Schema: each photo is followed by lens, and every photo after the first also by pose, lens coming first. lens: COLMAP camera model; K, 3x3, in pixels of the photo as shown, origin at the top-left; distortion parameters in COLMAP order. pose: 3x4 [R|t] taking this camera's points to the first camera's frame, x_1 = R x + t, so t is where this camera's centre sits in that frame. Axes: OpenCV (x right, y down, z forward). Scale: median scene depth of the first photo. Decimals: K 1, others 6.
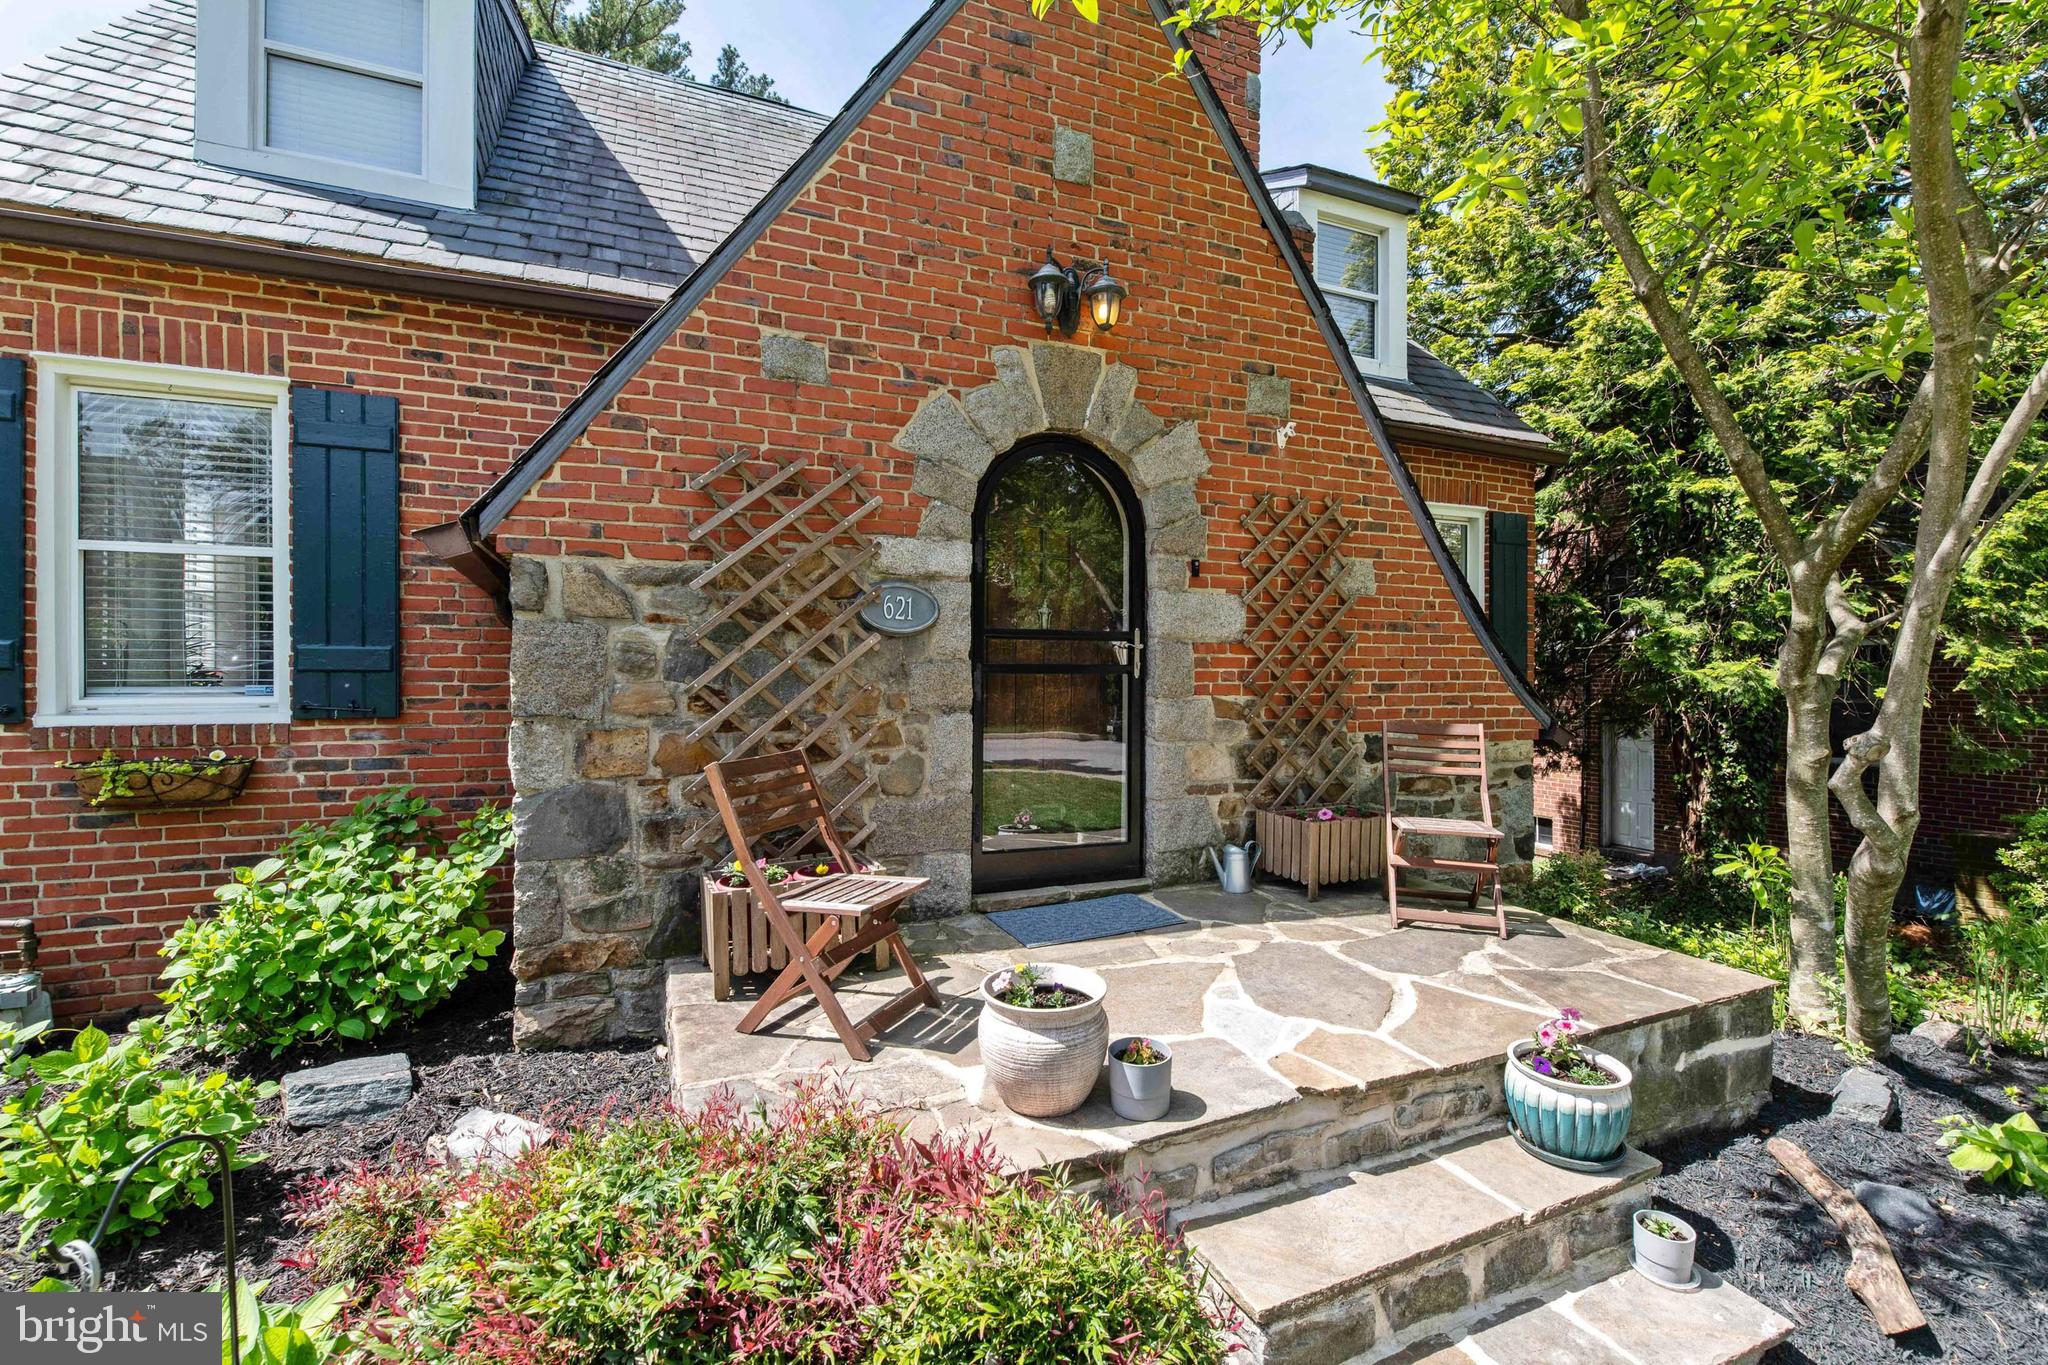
lens RADIAL K [[900.2, 0, 1024.0], [0, 900.2, 676.5], [0, 0, 1]] dist [-0.001105, -0.001677]
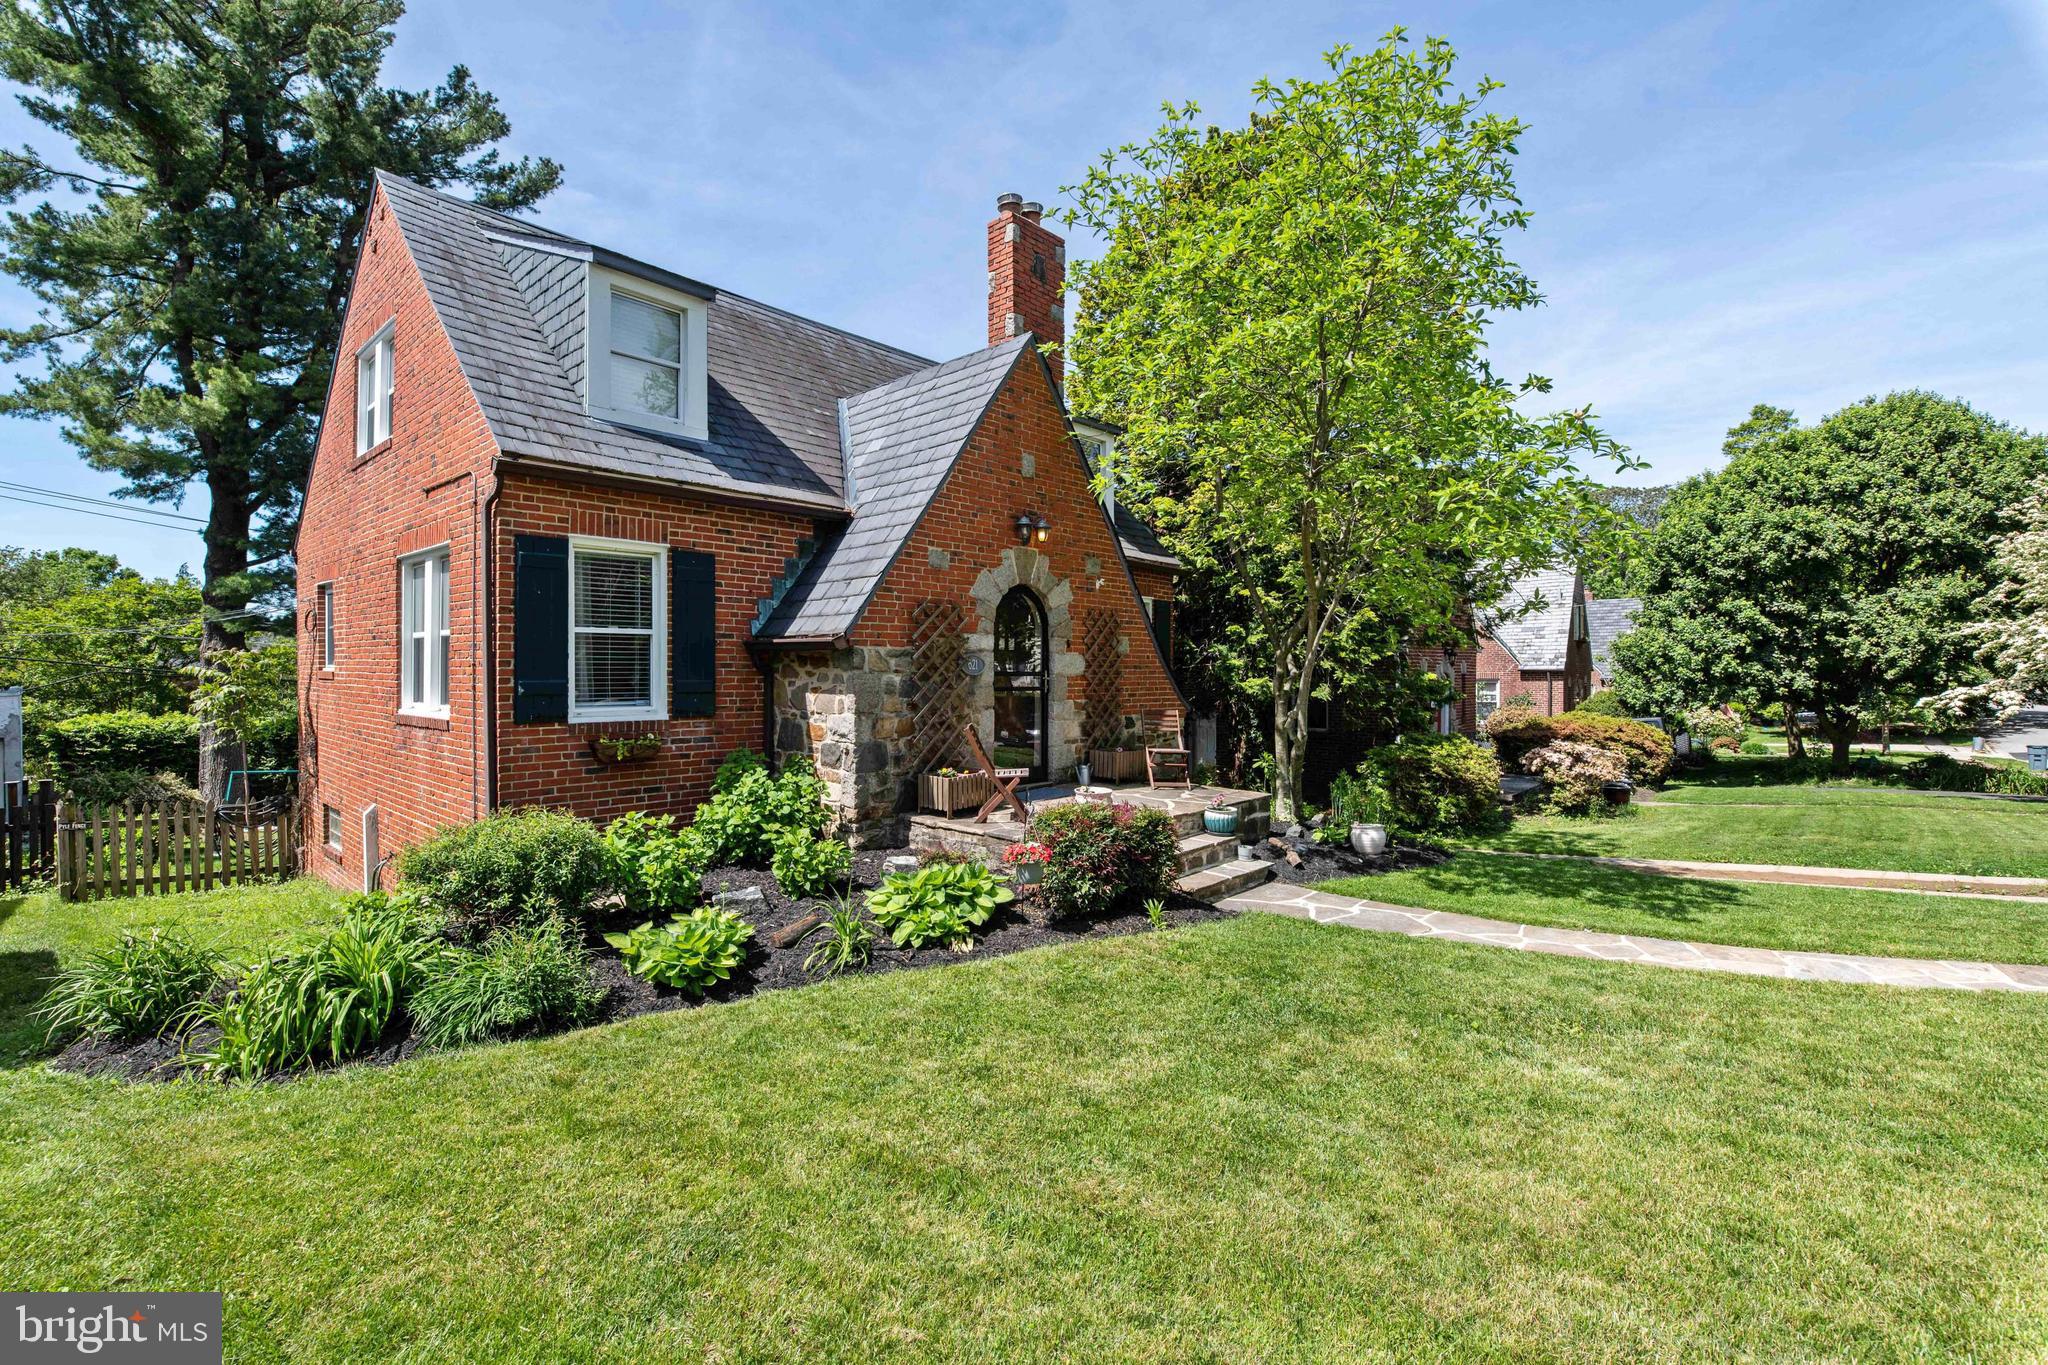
lens RADIAL K [[900.2, 0, 1026.2], [0, 900.2, 686.5], [0, 0, 1]] dist [-0.001105, -0.001677]
pose [[0.911790, -0.006450, 0.410607, -0.912043], [0.000565, 0.999895, 0.014453, -0.049000], [-0.410657, -0.012946, 0.911698, -1.117866]]
